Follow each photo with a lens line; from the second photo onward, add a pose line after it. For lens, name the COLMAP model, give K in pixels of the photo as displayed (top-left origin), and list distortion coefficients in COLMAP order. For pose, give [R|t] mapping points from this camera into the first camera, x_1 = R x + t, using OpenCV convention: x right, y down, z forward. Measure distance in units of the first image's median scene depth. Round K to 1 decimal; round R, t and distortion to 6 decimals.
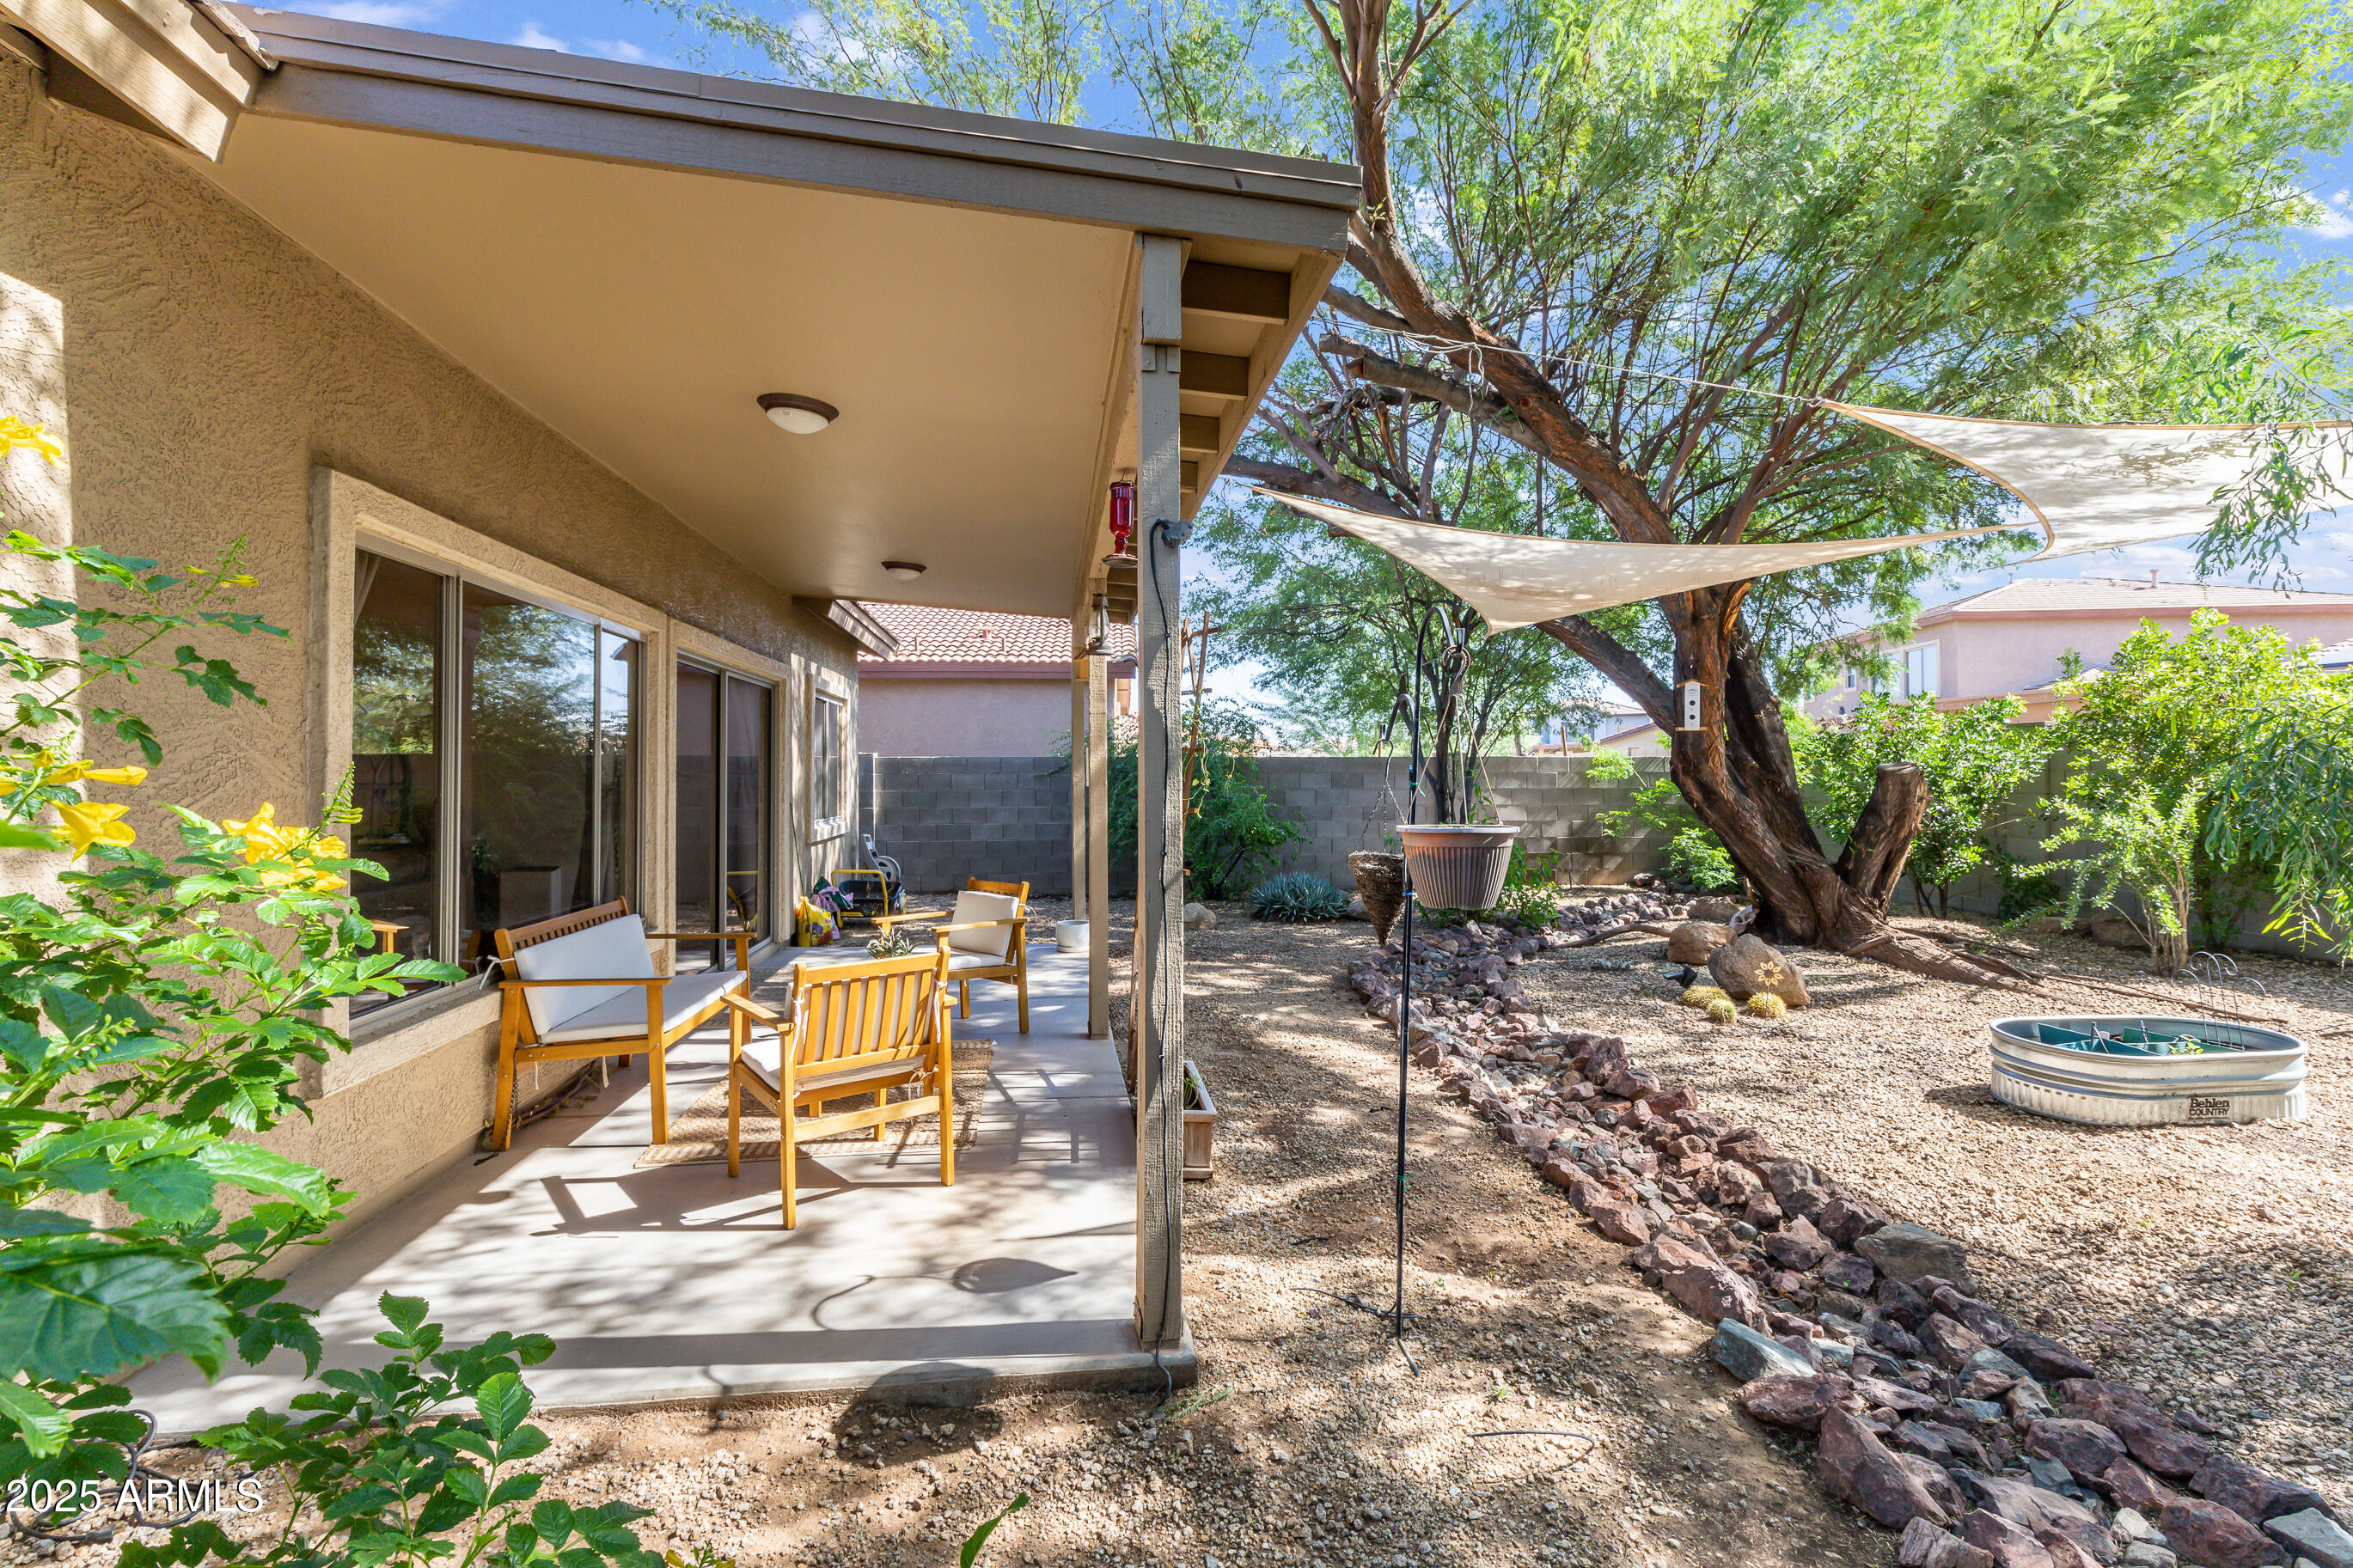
lens RADIAL K [[1071.3, 0, 1169.8], [0, 1071.3, 780.7], [0, 0, 1]] dist [-0.000010, 0.000404]
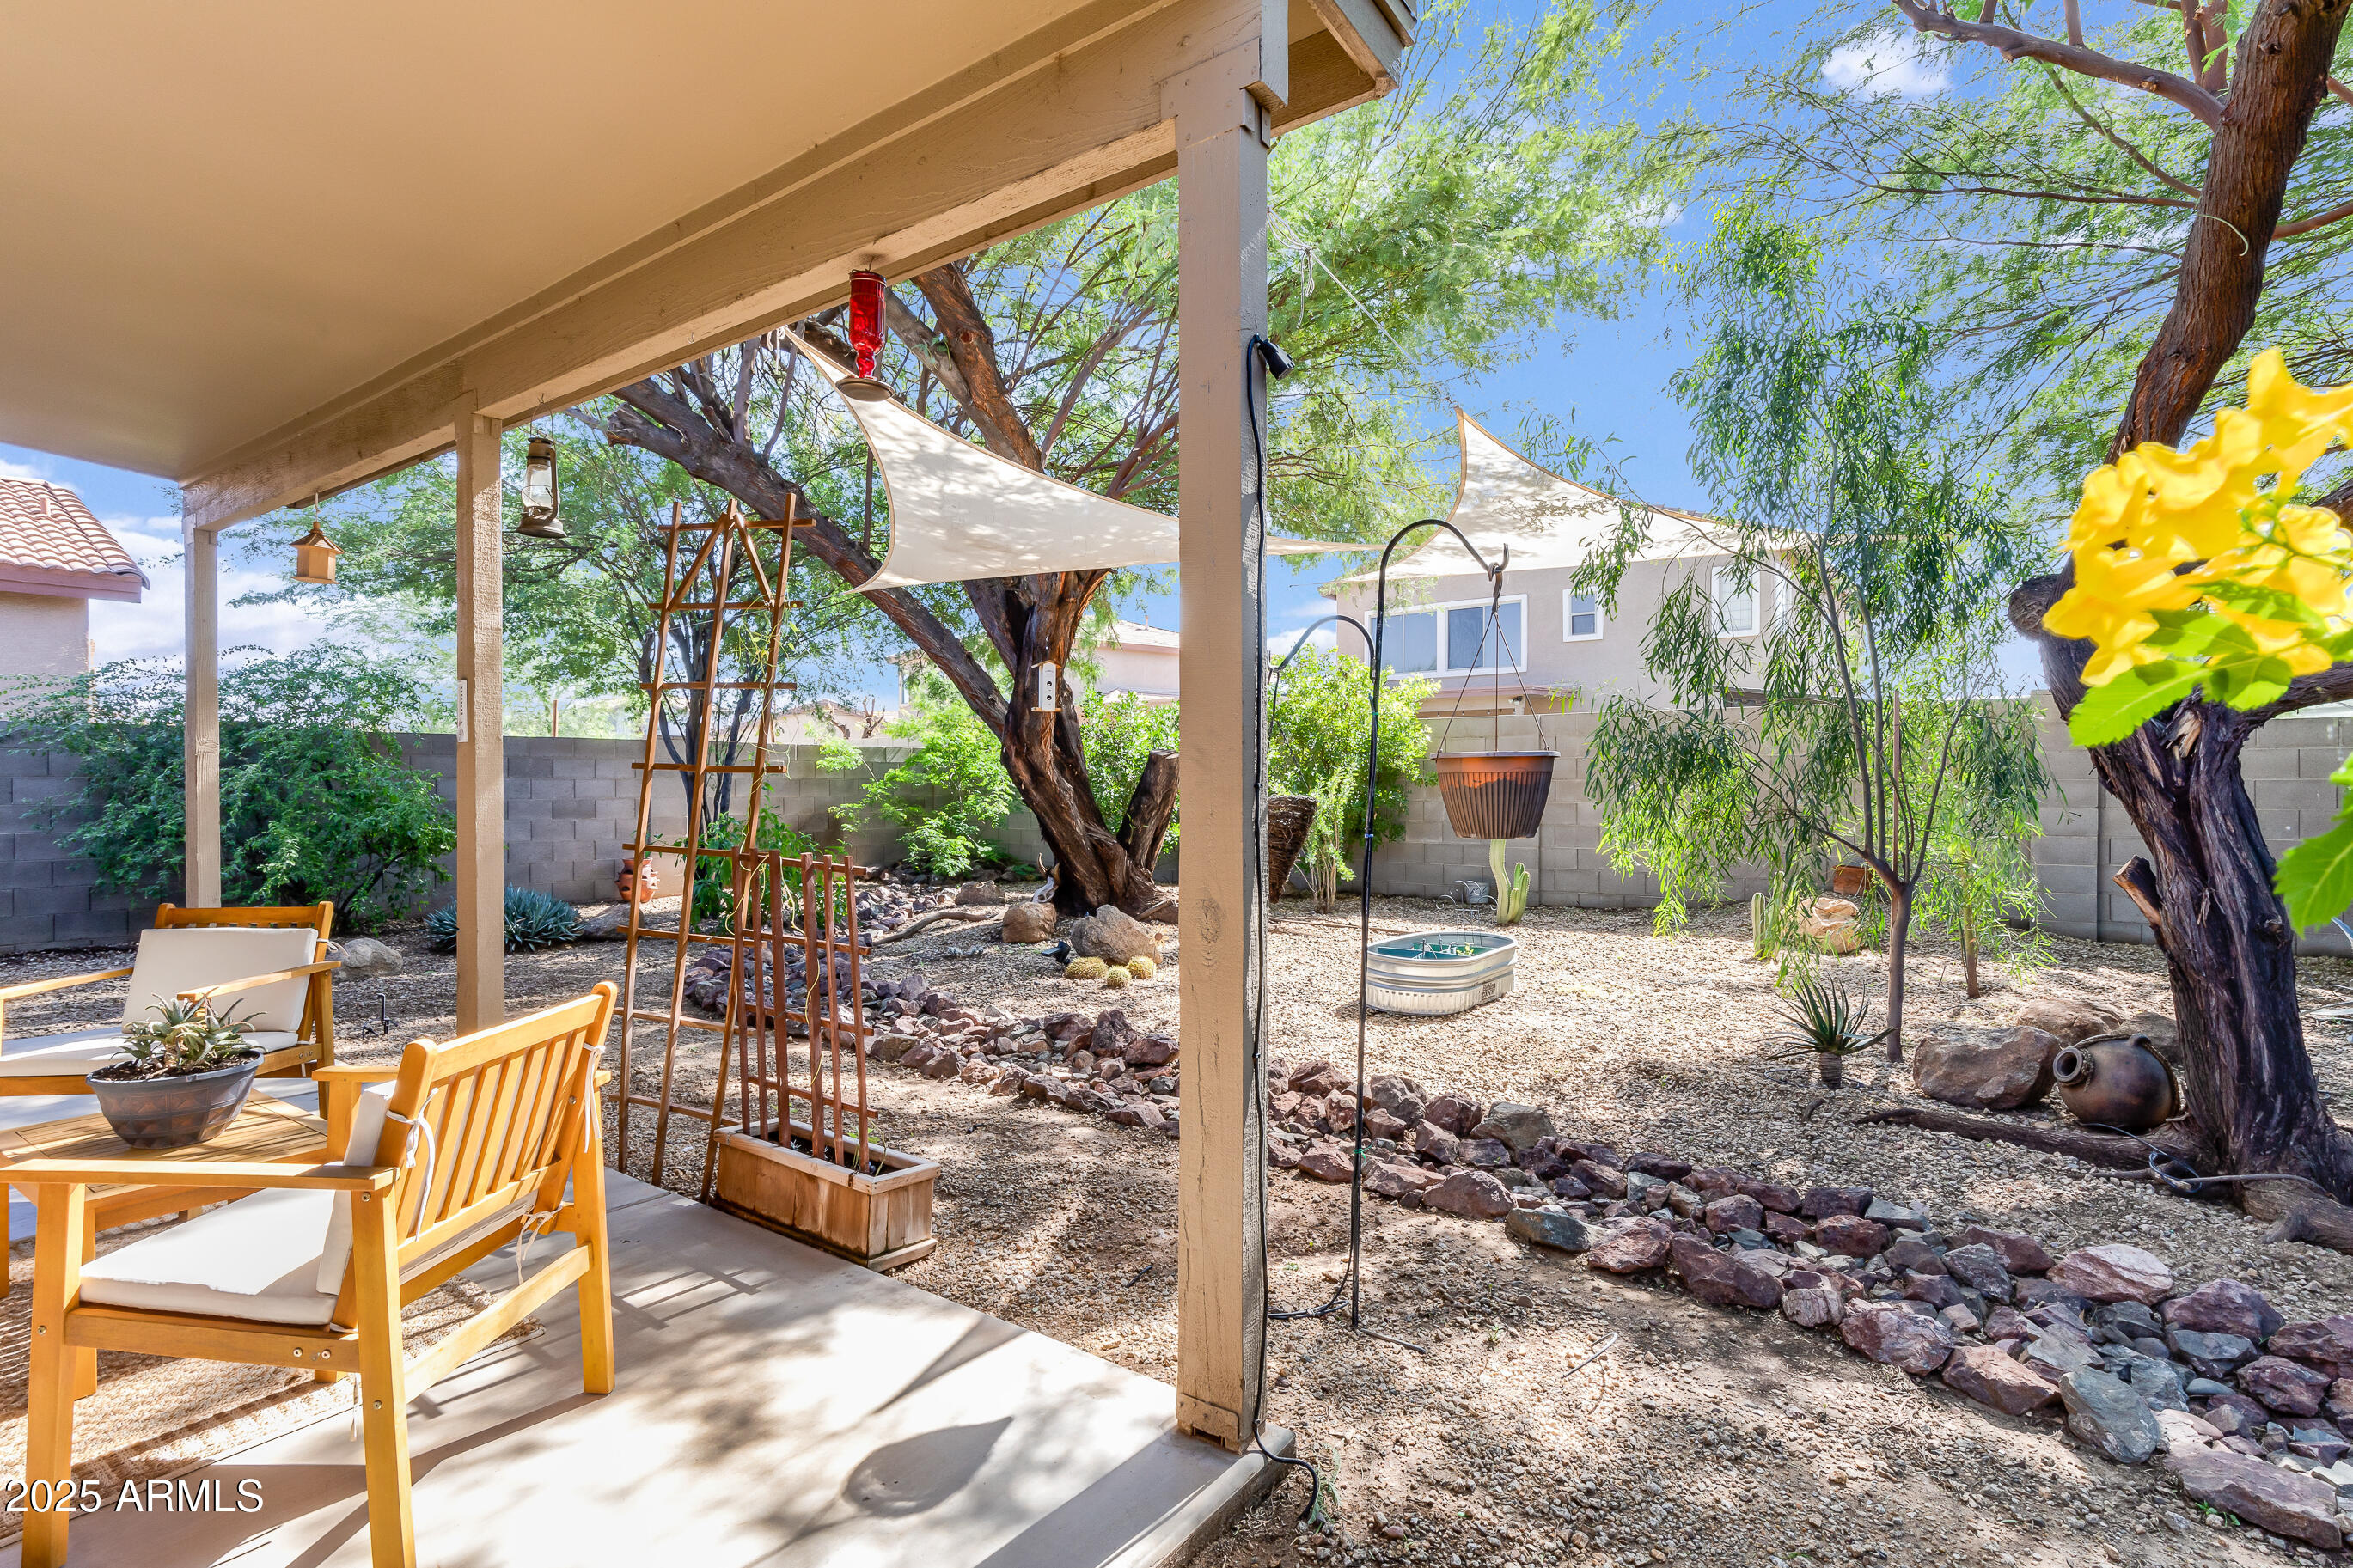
lens RADIAL K [[1129.5, 0, 1185.1], [0, 1129.5, 787.5], [0, 0, 1]] dist [-0.005239, -0.000577]
pose [[0.662155, 0.000706, 0.749367, -0.344032], [0.000428, 0.999999, -0.001320, 0.041278], [-0.749367, 0.001195, 0.662154, 0.292336]]
